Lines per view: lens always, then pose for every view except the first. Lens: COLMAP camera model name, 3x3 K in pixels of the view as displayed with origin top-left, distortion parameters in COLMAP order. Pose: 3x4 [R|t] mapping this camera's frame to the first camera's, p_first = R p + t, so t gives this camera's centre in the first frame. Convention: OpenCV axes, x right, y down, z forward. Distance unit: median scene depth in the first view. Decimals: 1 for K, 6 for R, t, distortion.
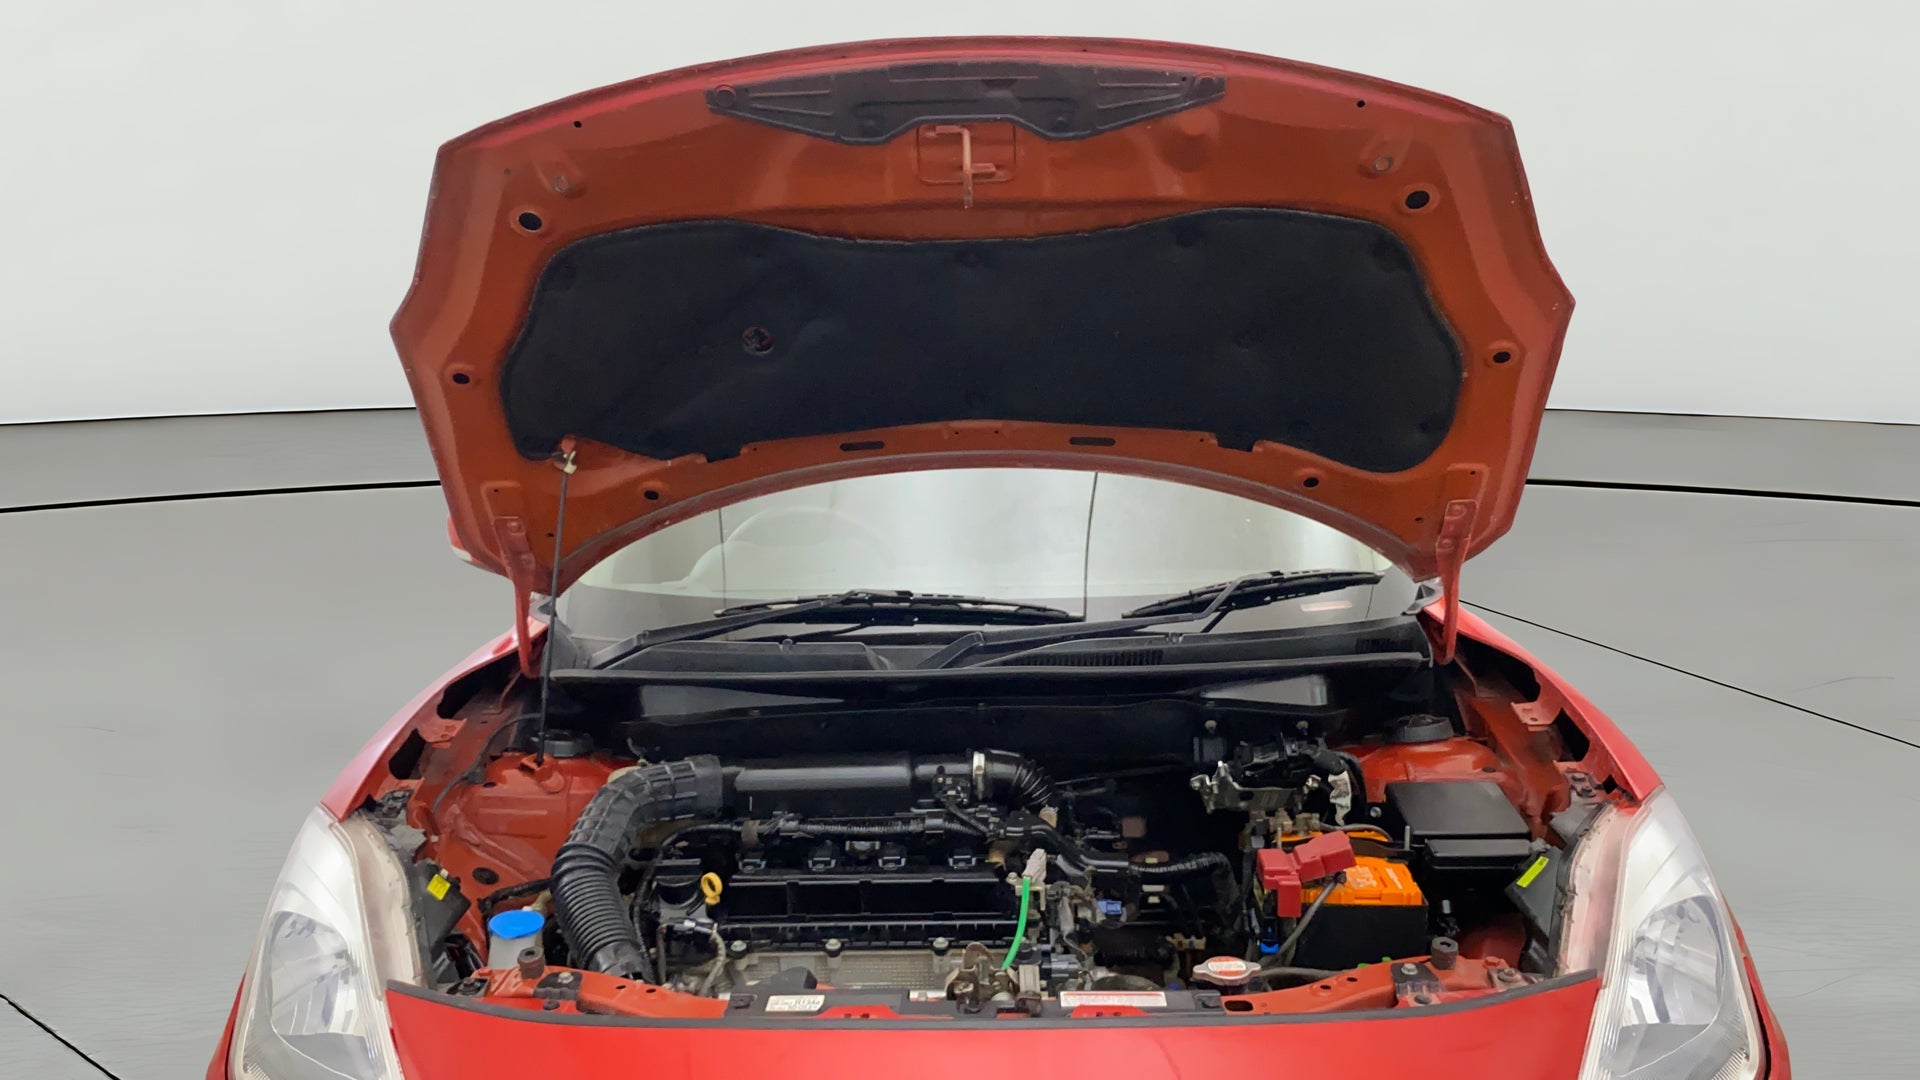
lens RADIAL K [[1395.6, 0, 960.0], [0, 1395.6, 540.0], [0, 0, 1]] dist [0.024263, -0.052514]
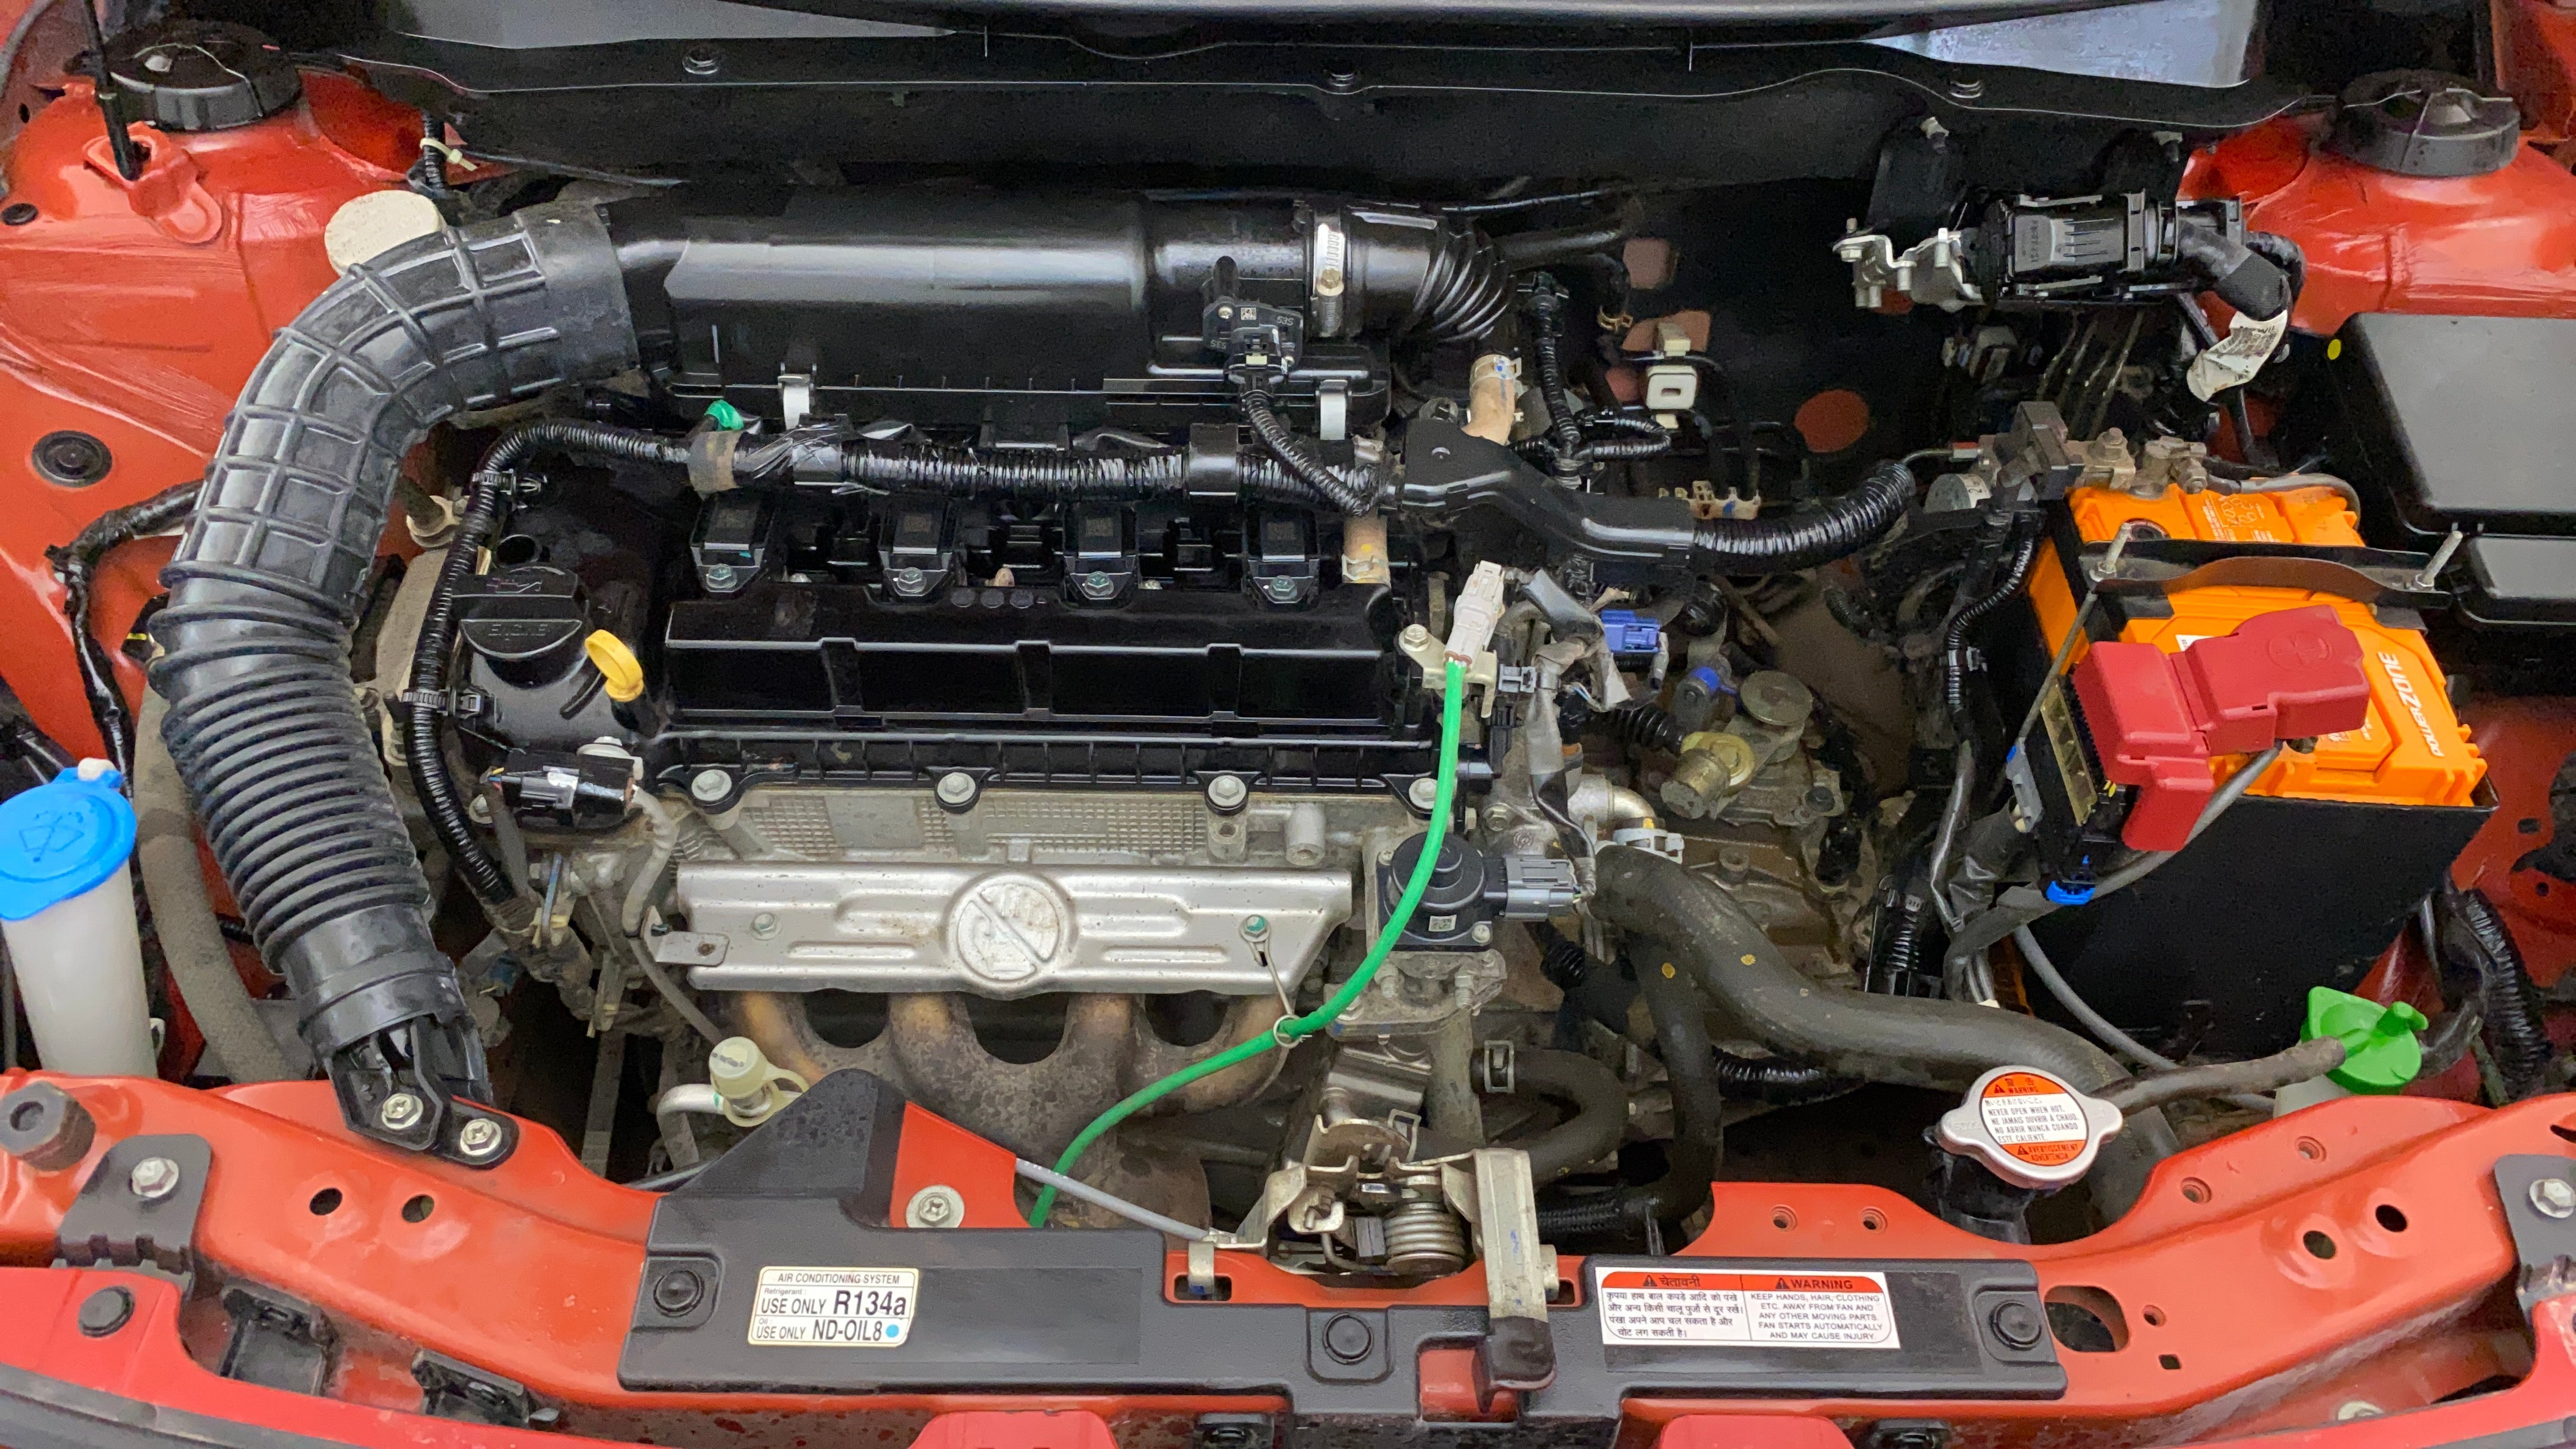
lens RADIAL K [[1872.5, 0, 1288.0], [0, 1872.5, 724.5], [0, 0, 1]] dist [0.024263, -0.052514]
pose [[0.997824, 0.012696, 0.064704, -0.029512], [-0.050865, 0.772634, 0.632810, -0.061329], [-0.041958, -0.634724, 0.771599, 0.569306]]
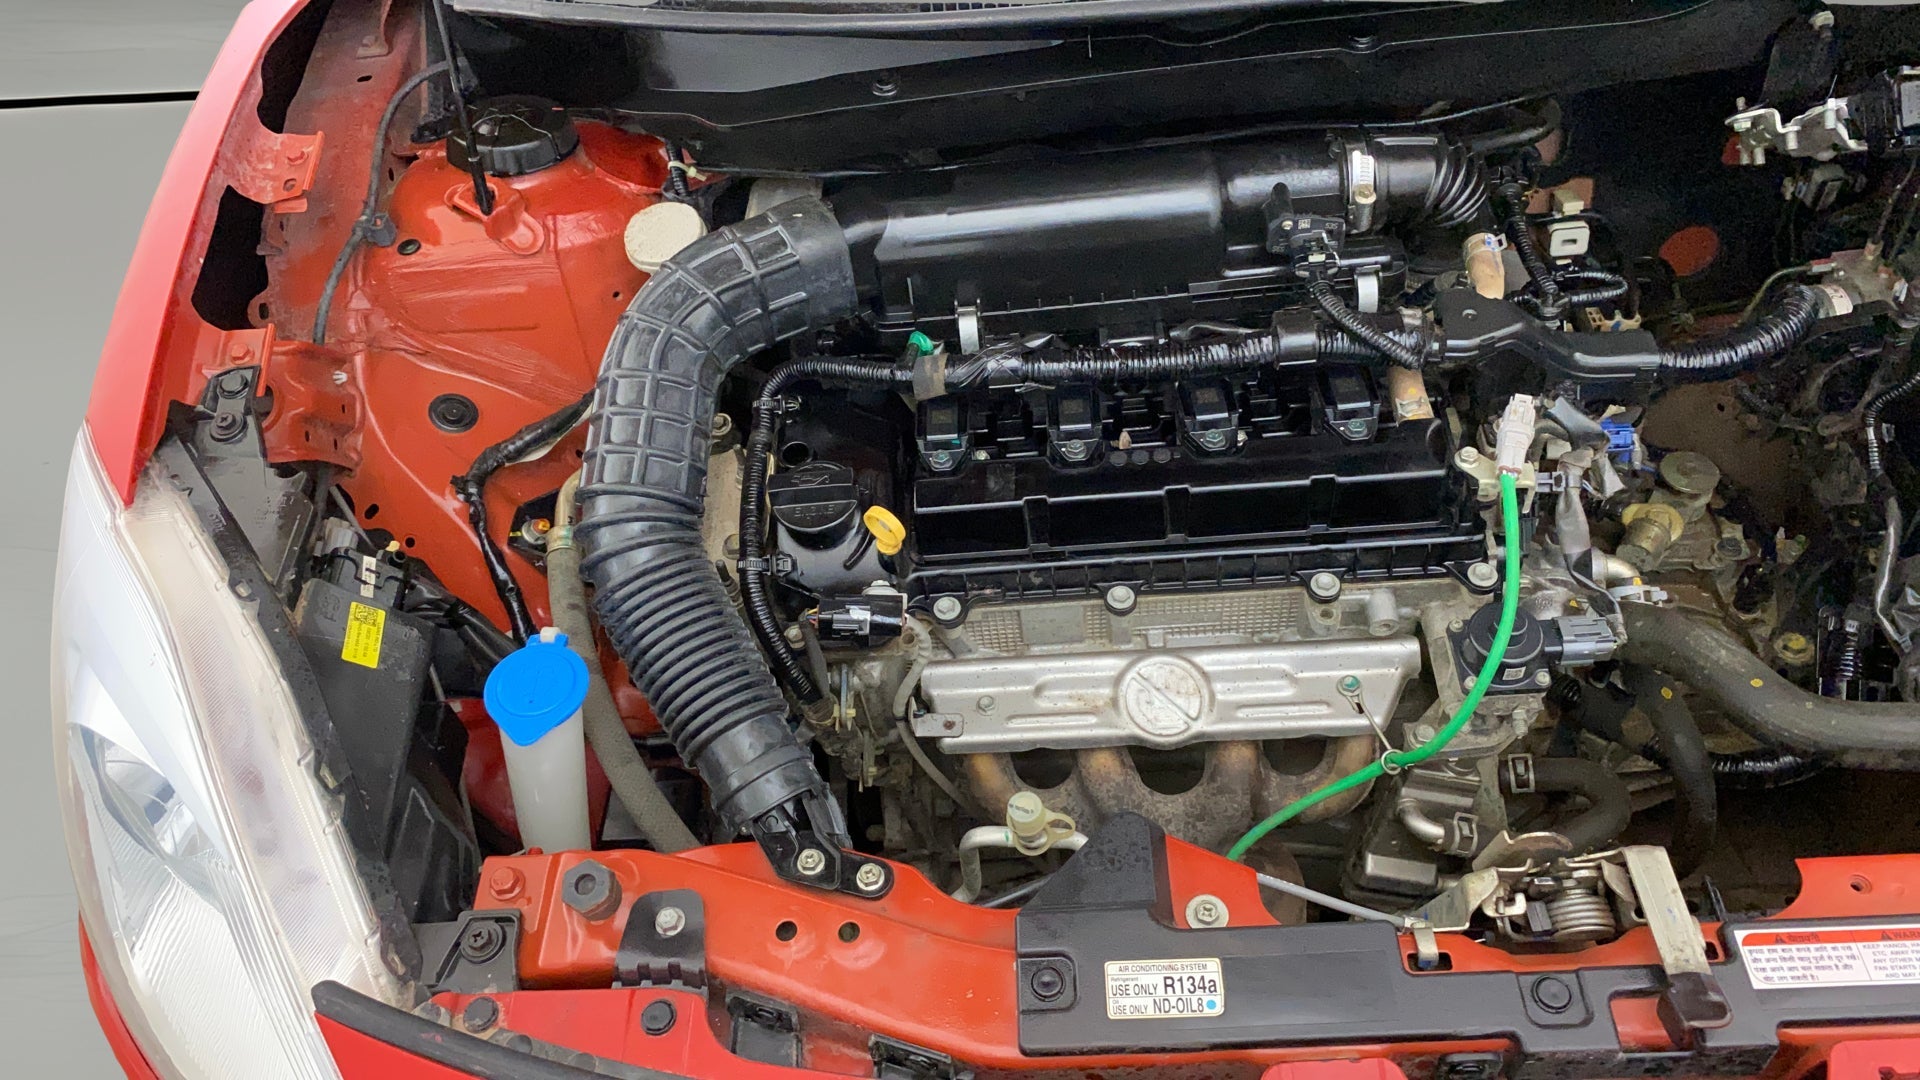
lens RADIAL K [[1409.3, 0, 956.8], [0, 1409.3, 529.2], [0, 0, 1]] dist [-0.003748, -0.007433]
pose [[0.996099, -0.071858, -0.051225, -0.118616], [0.087985, 0.764010, 0.639177, -0.077893], [-0.006794, -0.641190, 0.767352, 0.572783]]
